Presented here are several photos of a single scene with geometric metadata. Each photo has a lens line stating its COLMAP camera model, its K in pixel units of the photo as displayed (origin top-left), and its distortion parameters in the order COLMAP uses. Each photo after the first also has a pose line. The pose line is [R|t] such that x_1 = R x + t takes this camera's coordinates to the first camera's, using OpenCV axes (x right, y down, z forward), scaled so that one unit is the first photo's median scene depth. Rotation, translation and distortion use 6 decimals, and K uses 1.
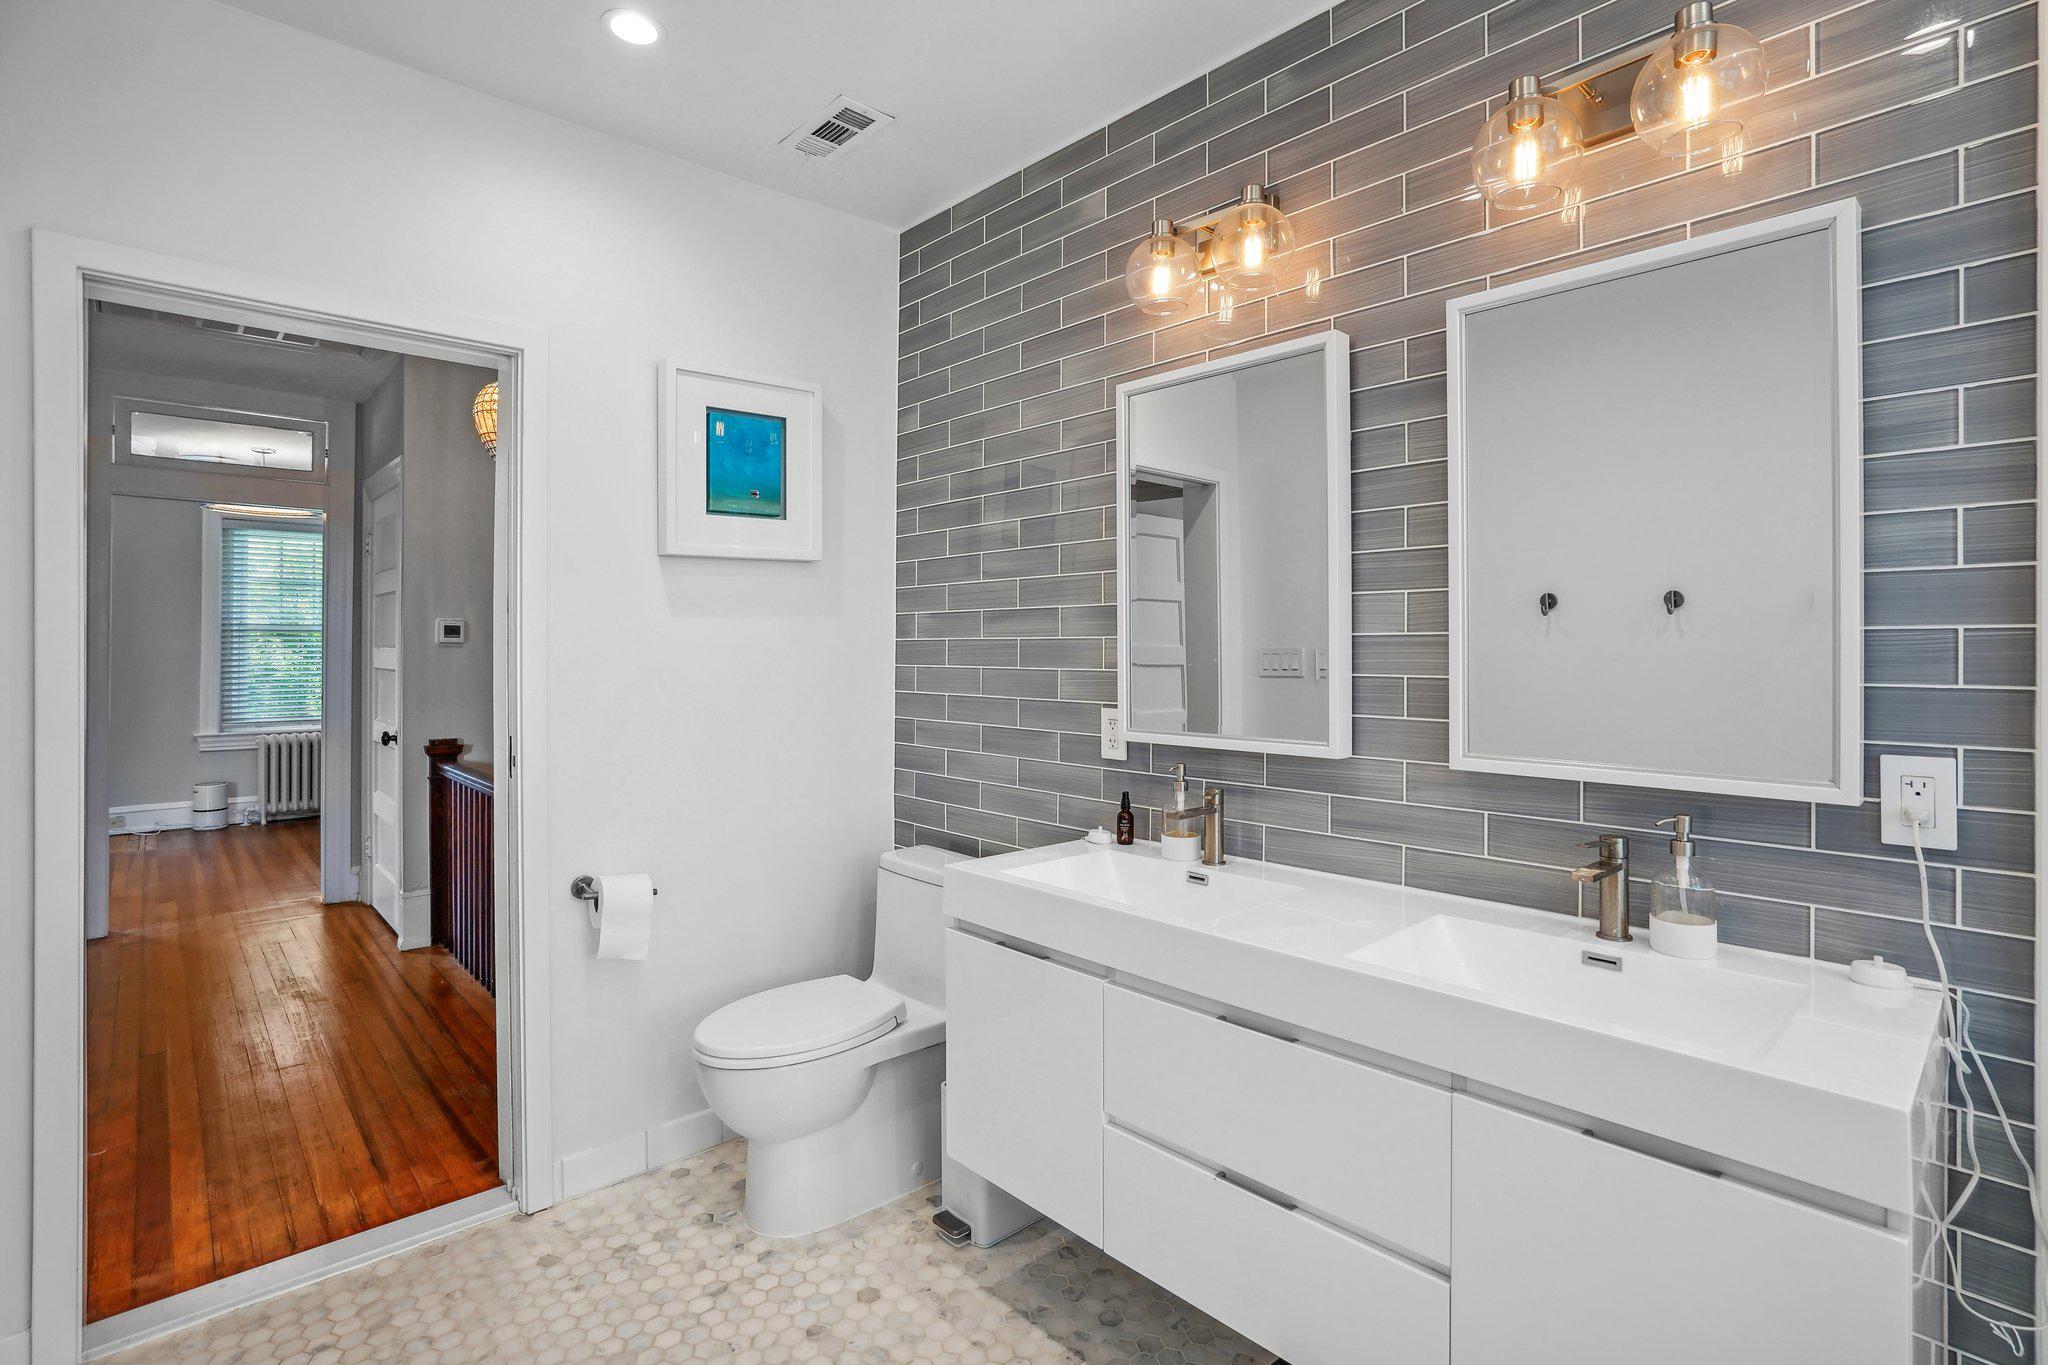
lens RADIAL K [[939.4, 0, 1026.1], [0, 939.4, 642.0], [0, 0, 1]] dist [-0.028747, 0.000020]
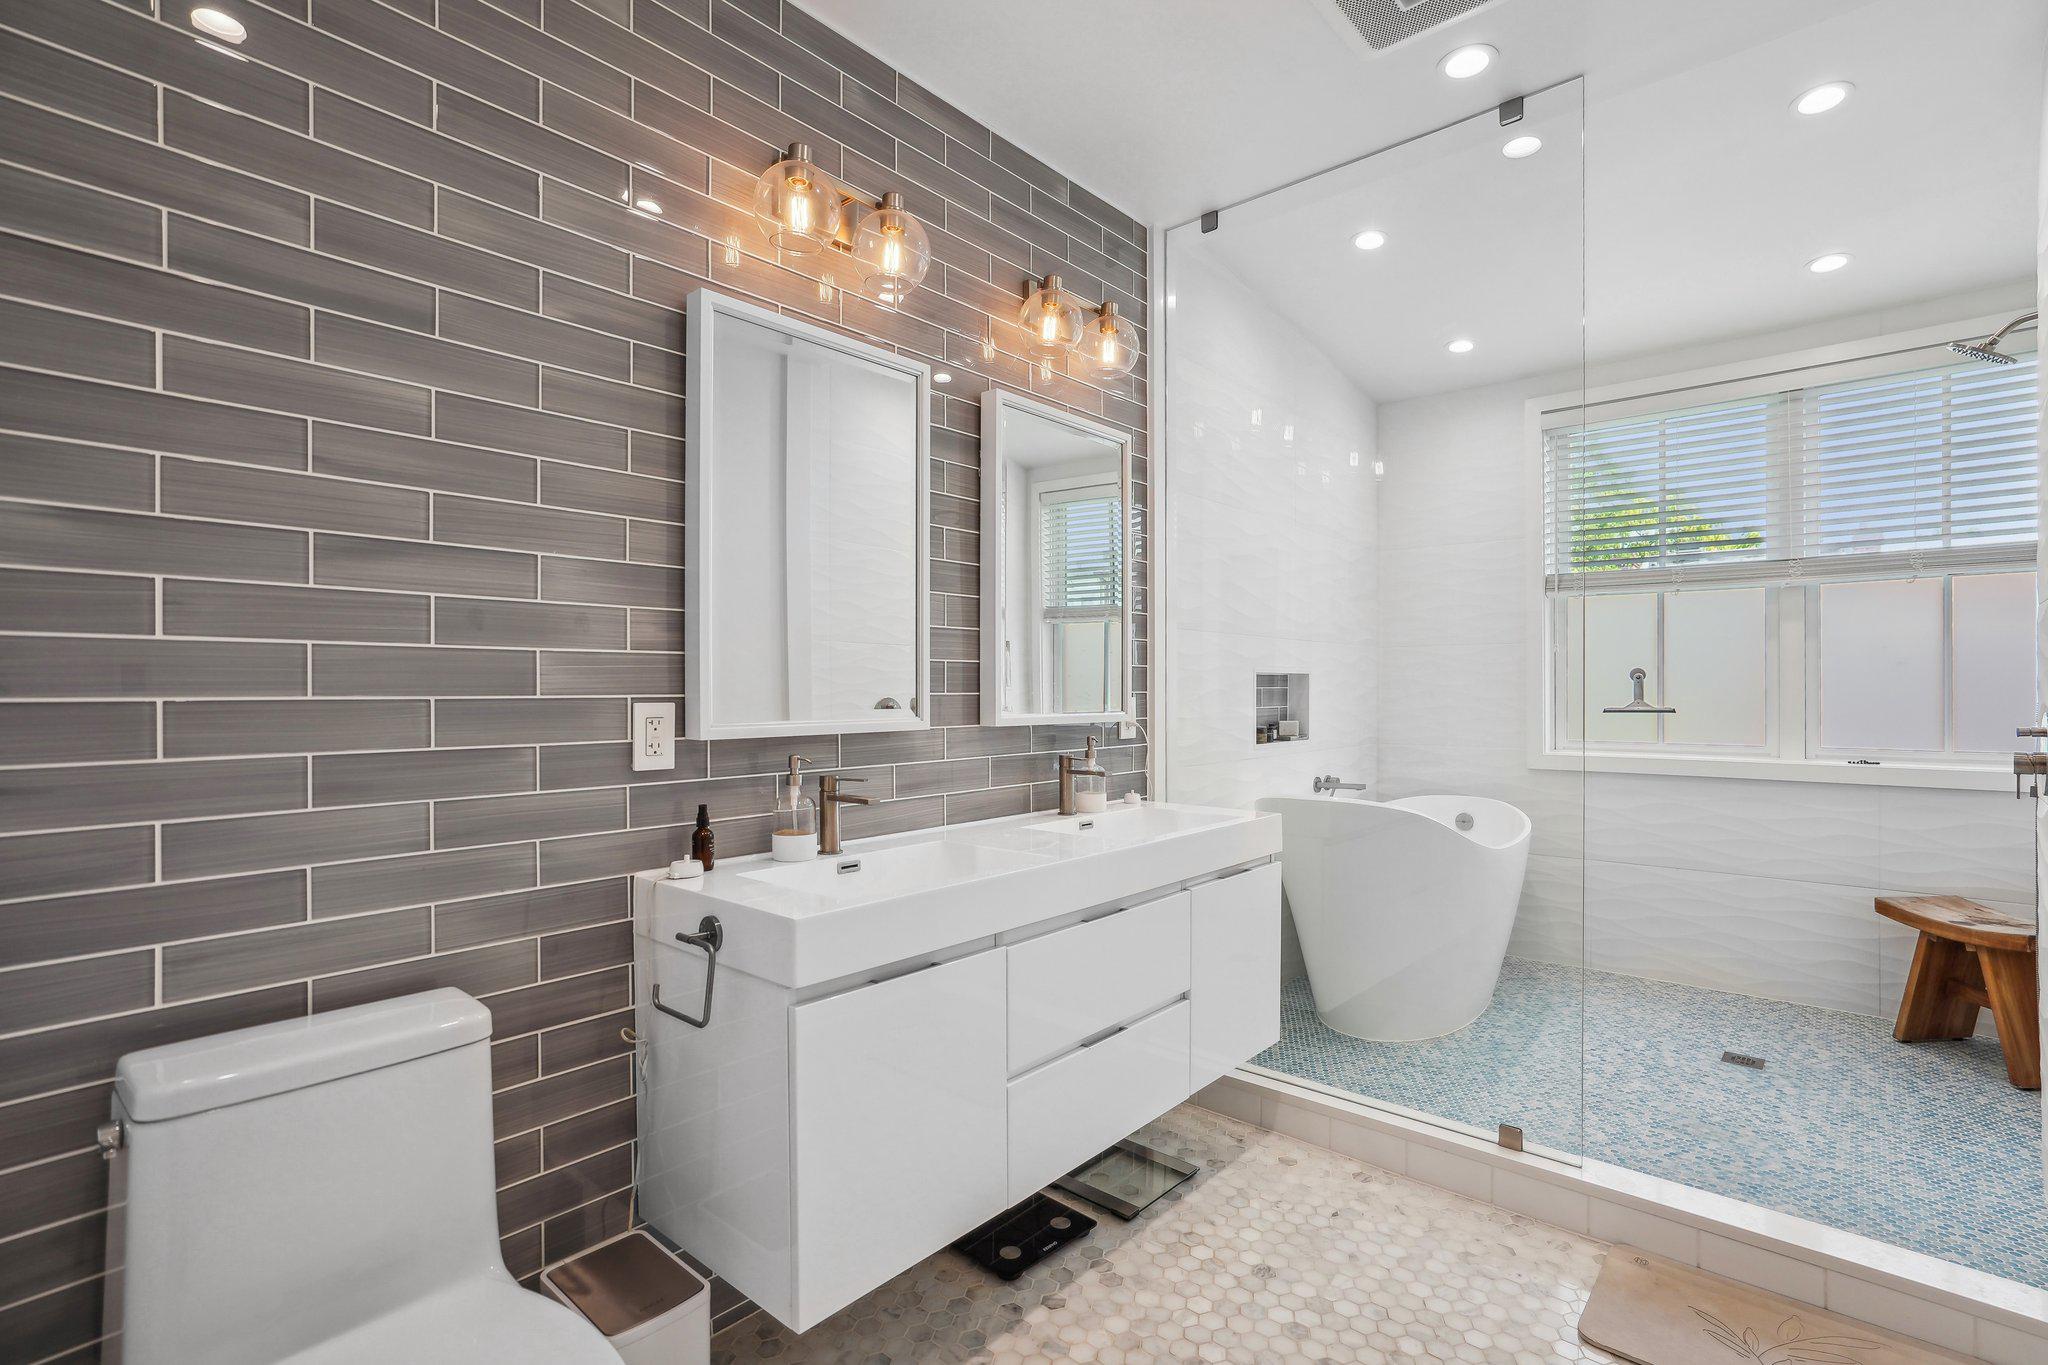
lens RADIAL K [[941.1, 0, 1057.4], [0, 941.1, 690.8], [0, 0, 1]] dist [-0.034390, 0.020266]
pose [[-0.086566, -0.002862, 0.996242, -0.835983], [-0.009048, 0.999957, 0.002086, 0.069415], [-0.996205, -0.008833, -0.086588, 0.911548]]
